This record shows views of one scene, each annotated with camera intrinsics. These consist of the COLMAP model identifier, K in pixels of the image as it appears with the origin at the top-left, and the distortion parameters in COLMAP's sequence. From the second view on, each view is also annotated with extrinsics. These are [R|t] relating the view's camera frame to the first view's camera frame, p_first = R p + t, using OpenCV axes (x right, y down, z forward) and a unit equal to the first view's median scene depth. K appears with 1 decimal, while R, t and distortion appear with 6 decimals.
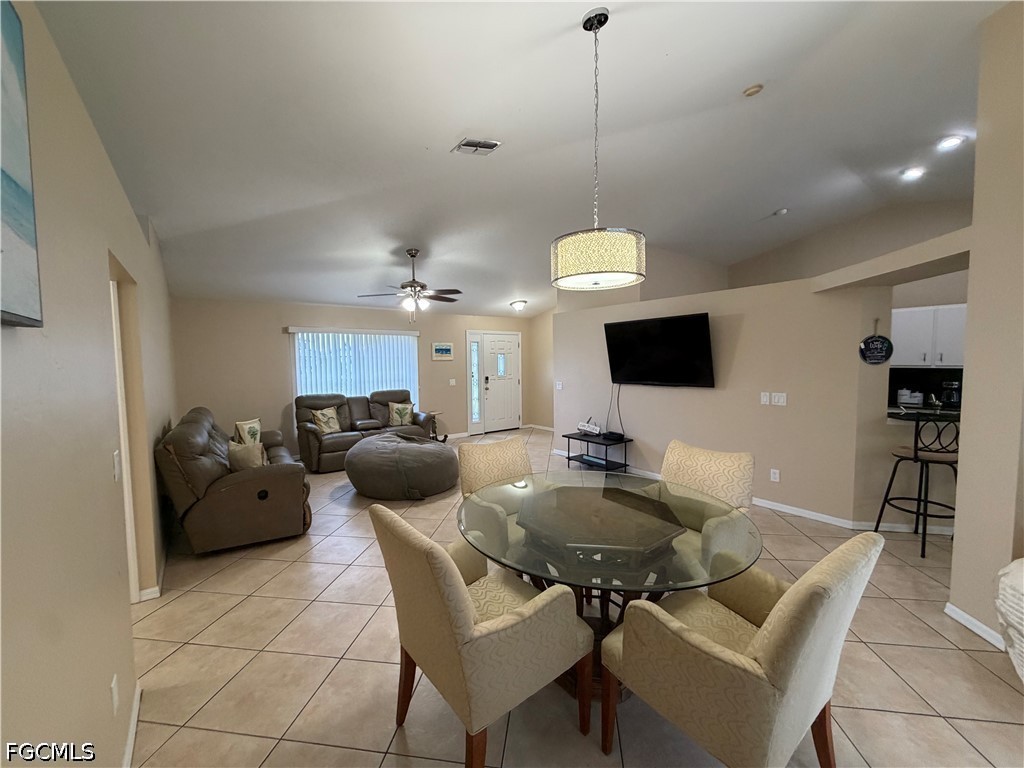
lens RADIAL K [[401.7, 0, 510.7], [0, 401.7, 382.3], [0, 0, 1]] dist [0.001798, 0.000074]
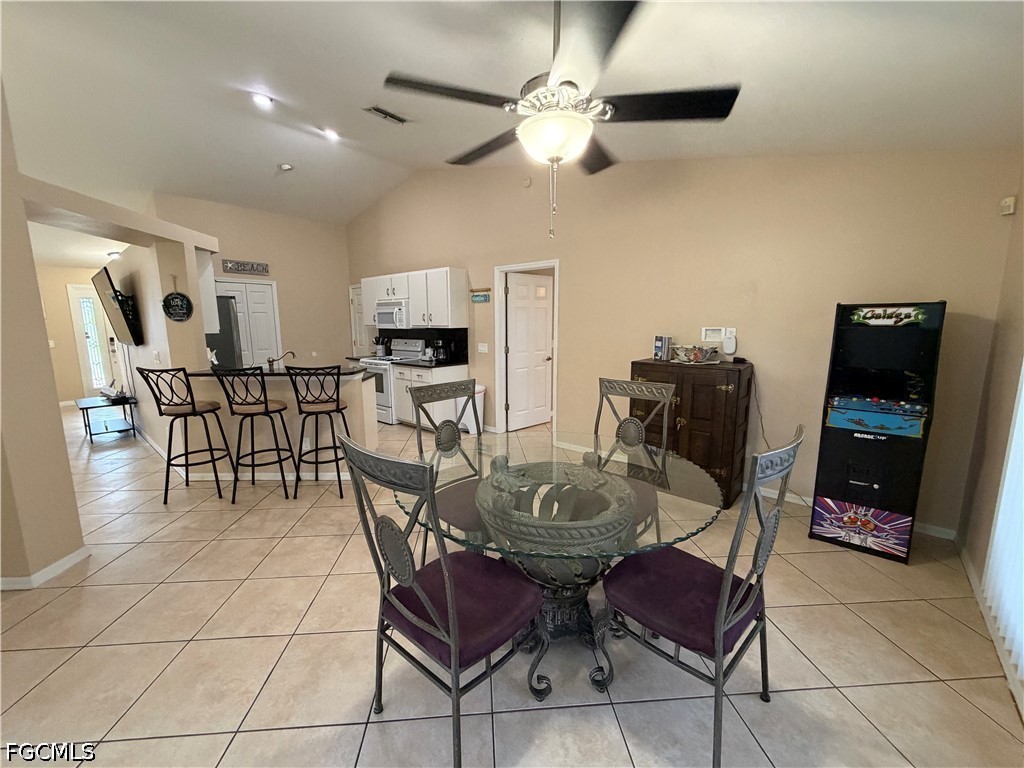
lens RADIAL K [[406.6, 0, 507.2], [0, 406.6, 382.7], [0, 0, 1]] dist [0.001931, 0.000131]
pose [[0.976679, -0.024649, 0.213287, 1.354835], [0.005370, 0.995882, 0.090502, 0.018701], [-0.214639, -0.087246, 0.972789, -0.171754]]
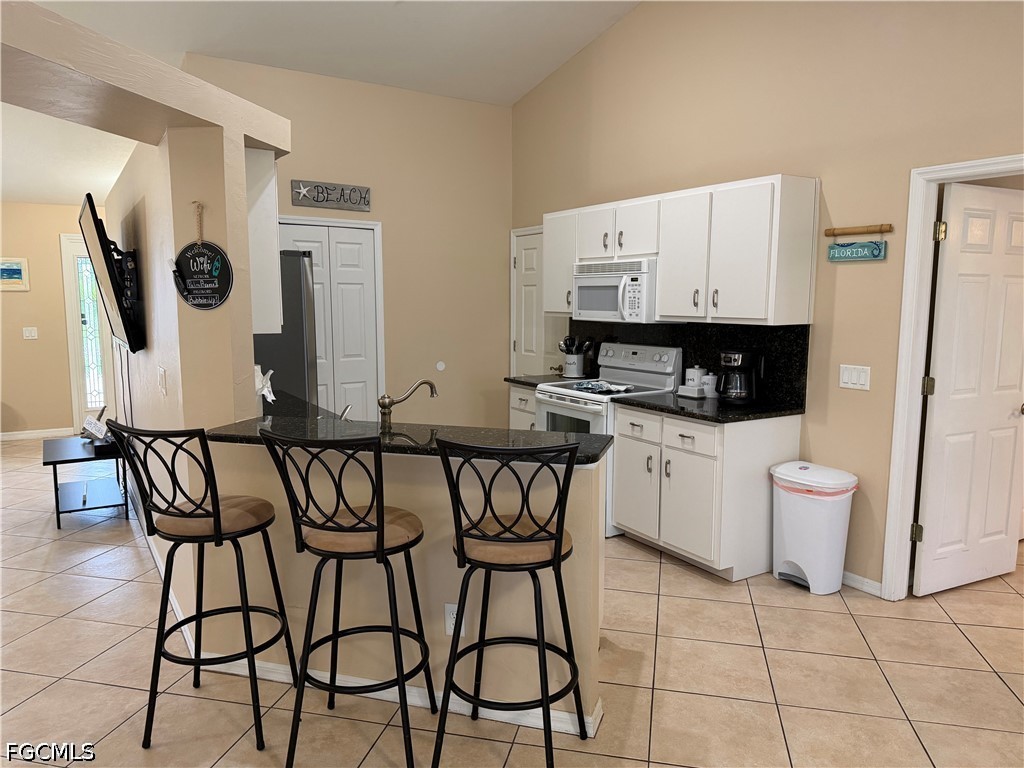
lens RADIAL K [[717.0, 0, 517.9], [0, 717.0, 384.2], [0, 0, 1]] dist [0.078246, -0.119796]
pose [[0.997240, 0.025977, -0.069557, 1.187739], [-0.021417, 0.997622, 0.065515, -0.019431], [0.071094, -0.063844, 0.995424, 0.208069]]
